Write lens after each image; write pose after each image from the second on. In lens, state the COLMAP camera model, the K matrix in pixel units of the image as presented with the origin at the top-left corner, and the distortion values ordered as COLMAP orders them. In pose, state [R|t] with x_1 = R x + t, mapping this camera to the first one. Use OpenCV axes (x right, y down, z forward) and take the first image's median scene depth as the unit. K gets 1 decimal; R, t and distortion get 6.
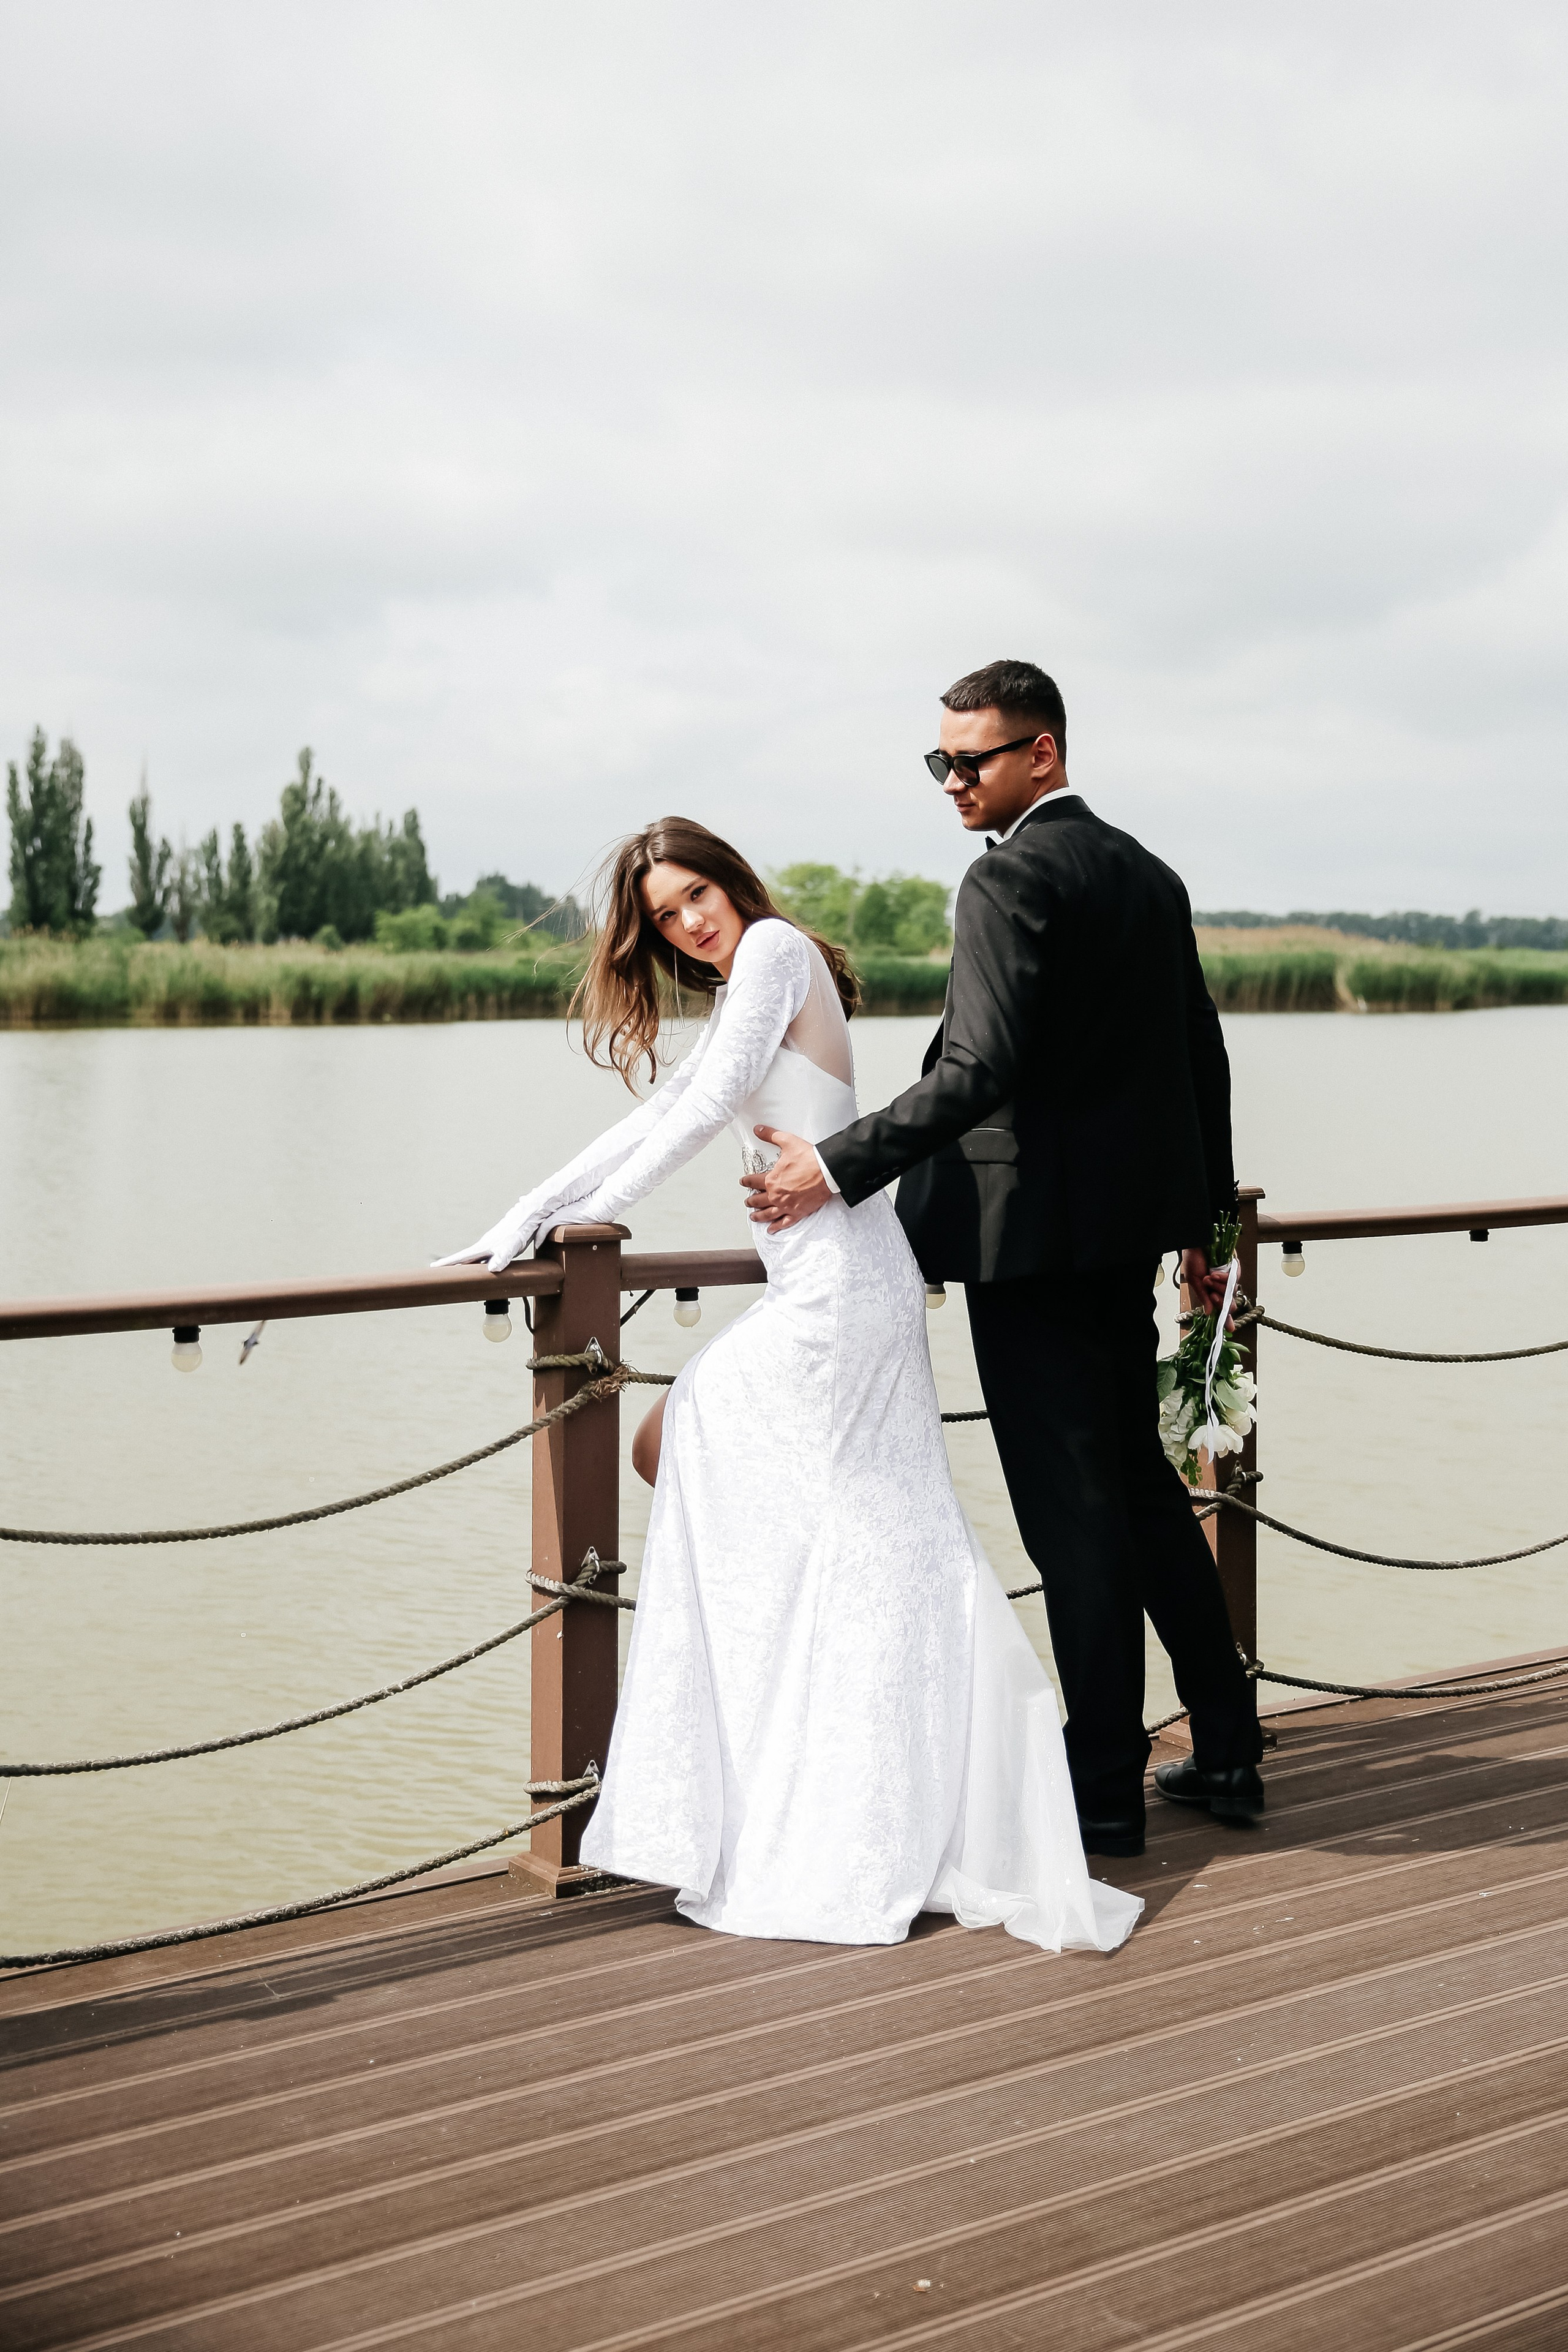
lens RADIAL K [[3417.3, 0, 784.0], [0, 3417.3, 1176.0], [0, 0, 1]] dist [-0.006487, 0.609211]
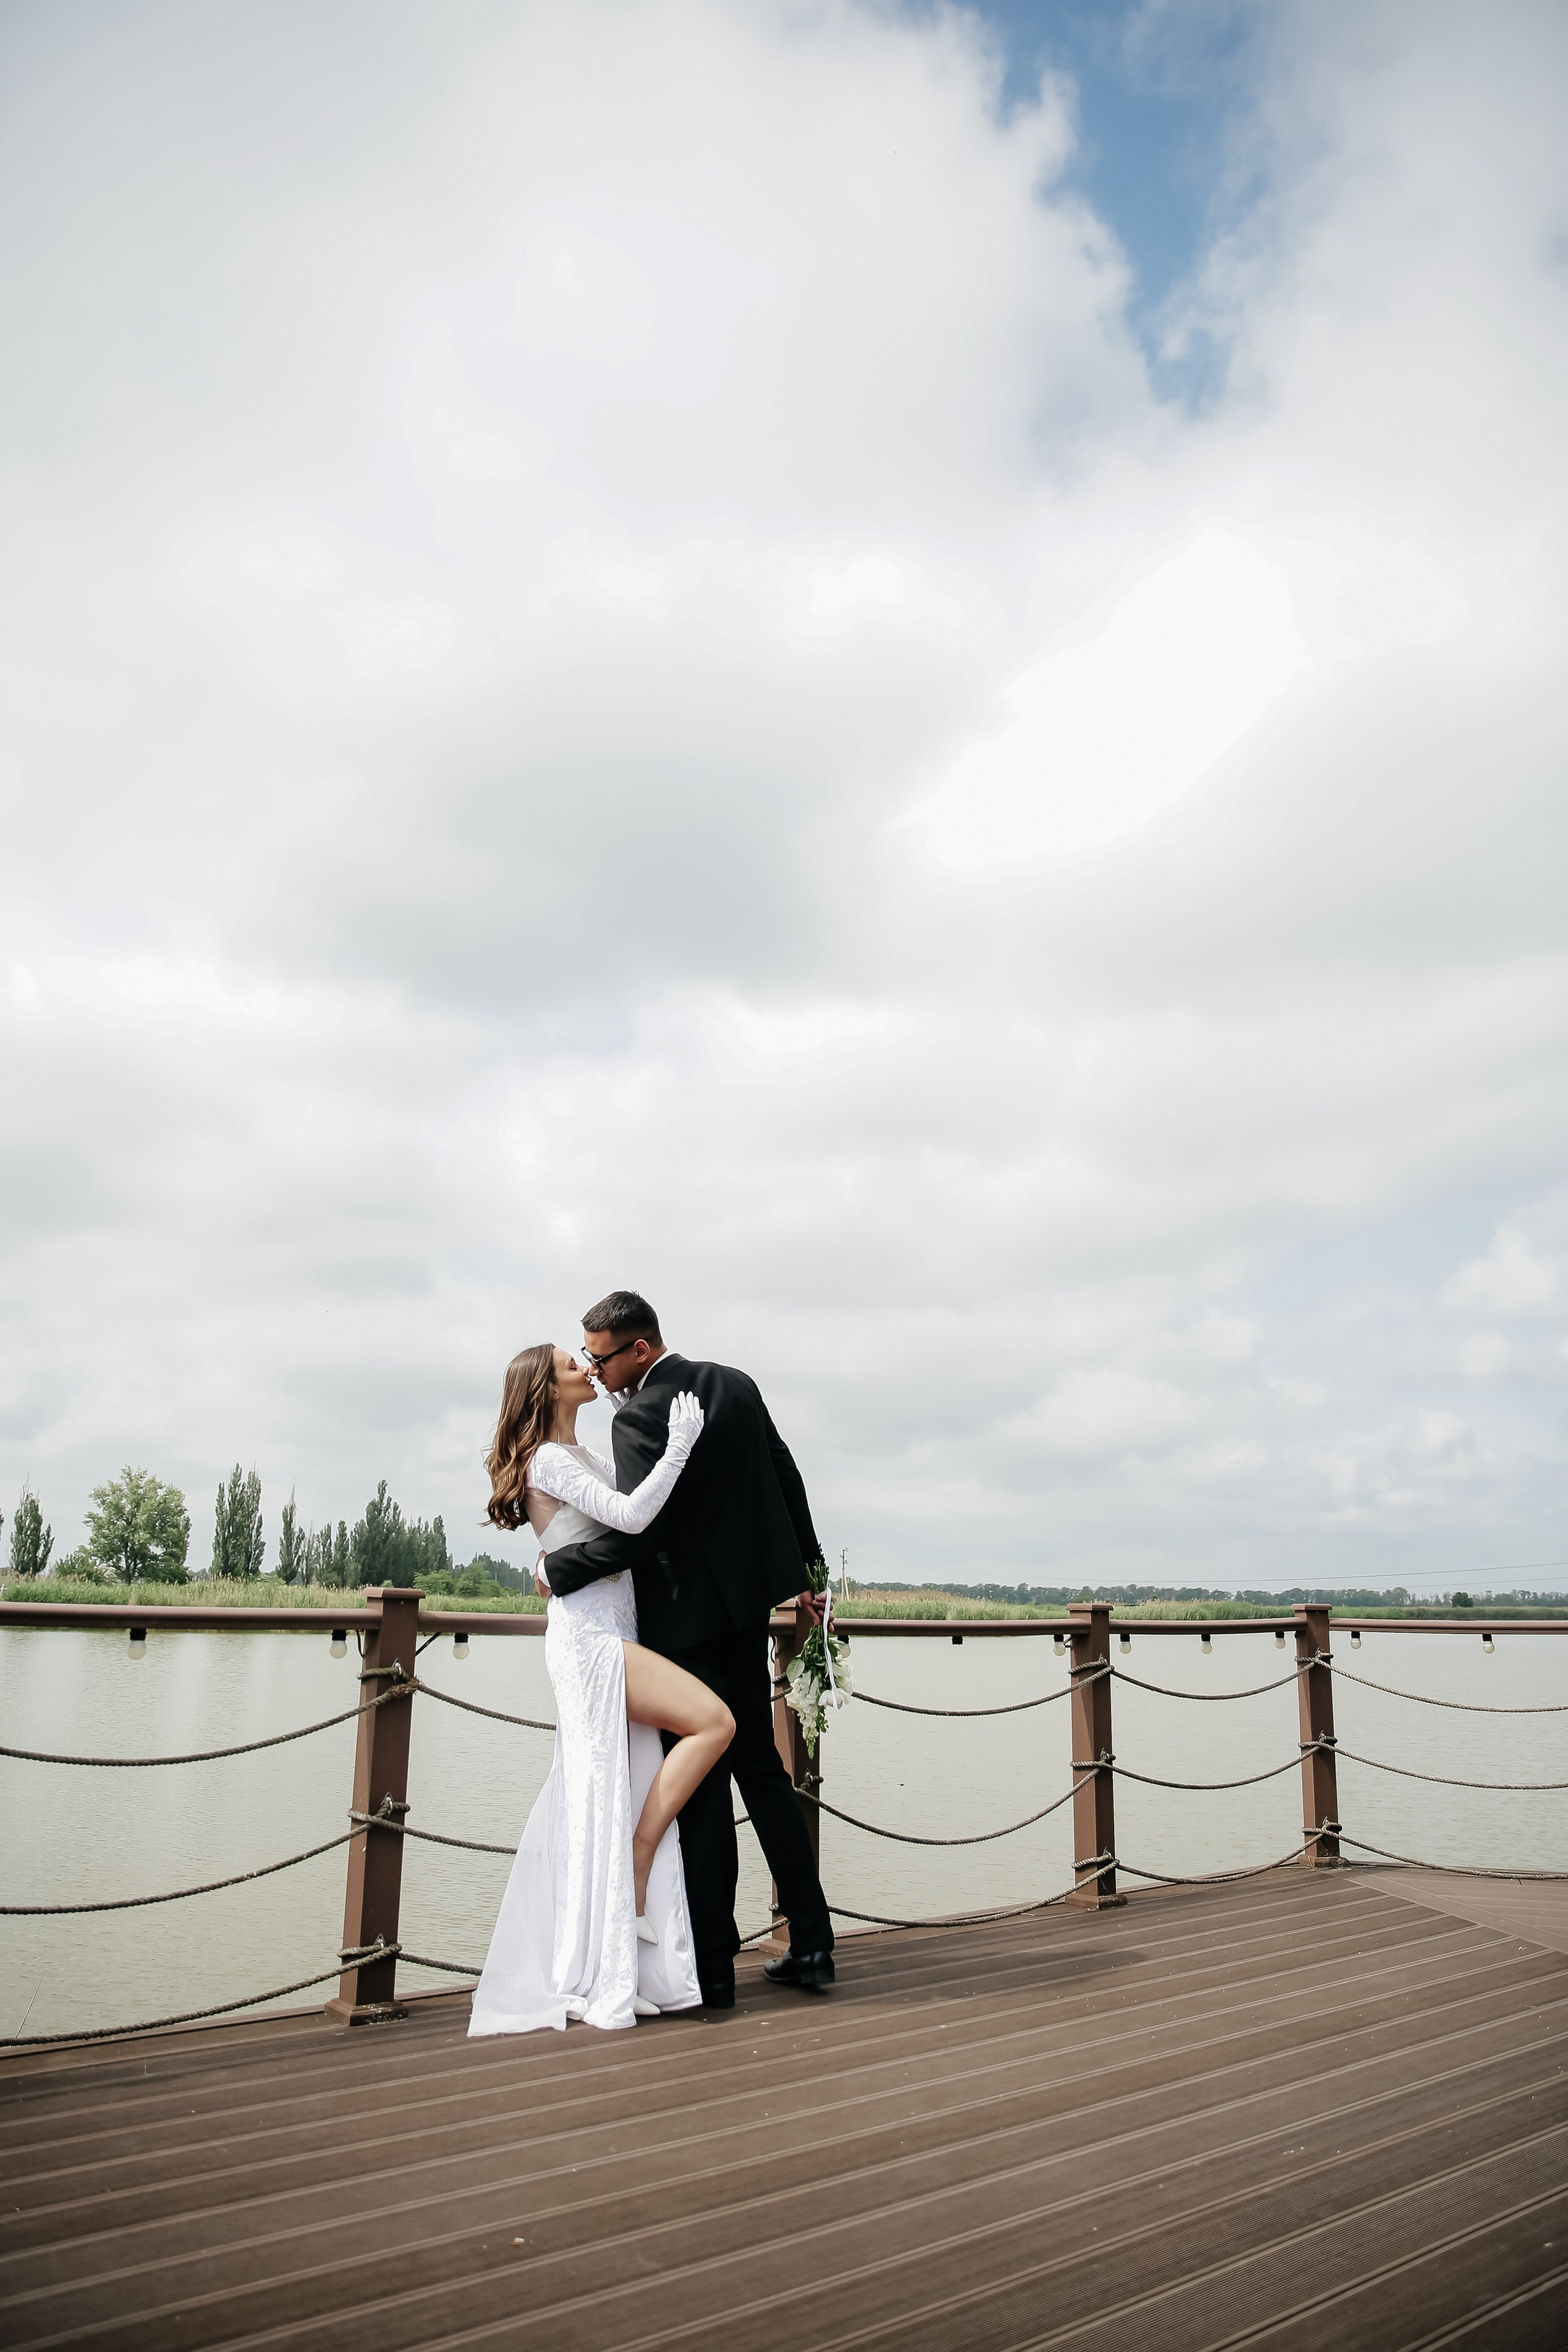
lens RADIAL K [[1819.4, 0, 784.0], [0, 1819.4, 1176.0], [0, 0, 1]] dist [-0.131663, 0.140443]
pose [[0.998515, 0.027218, 0.047193, 0.087322], [-0.010435, 0.945770, -0.324670, 0.112735], [-0.053471, 0.323695, 0.944649, 0.113448]]
